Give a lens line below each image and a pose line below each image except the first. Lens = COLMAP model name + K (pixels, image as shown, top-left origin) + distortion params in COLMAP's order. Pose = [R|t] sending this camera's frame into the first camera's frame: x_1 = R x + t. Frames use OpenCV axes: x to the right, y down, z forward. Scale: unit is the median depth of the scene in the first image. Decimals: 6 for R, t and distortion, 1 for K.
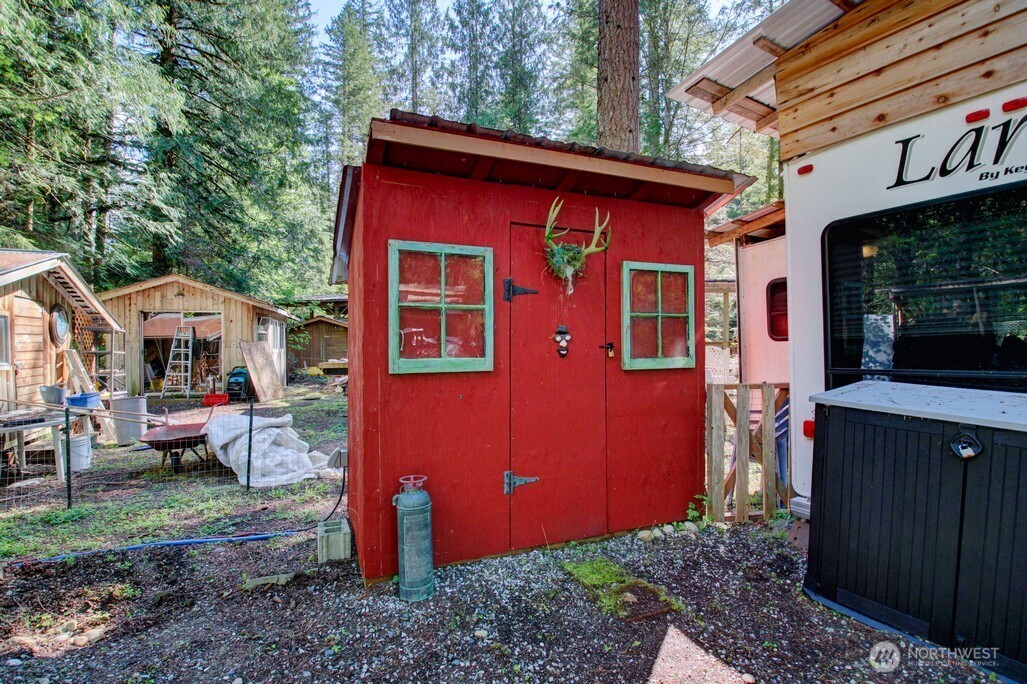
lens RADIAL K [[479.9, 0, 504.9], [0, 479.9, 347.2], [0, 0, 1]] dist [0.000127, -0.015677]
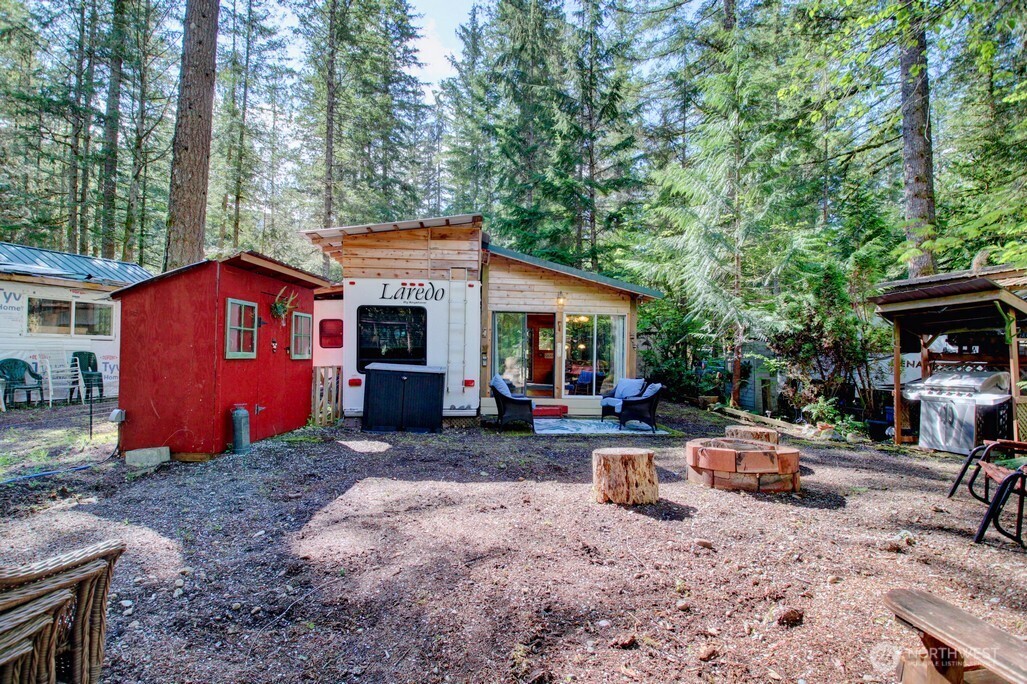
lens RADIAL K [[479.9, 0, 504.9], [0, 479.9, 347.2], [0, 0, 1]] dist [0.000127, -0.015677]
pose [[0.447100, 0.030641, 0.893959, -1.507874], [-0.018266, 0.999517, -0.025124, 0.032215], [-0.894298, -0.005096, 0.447444, -1.039168]]
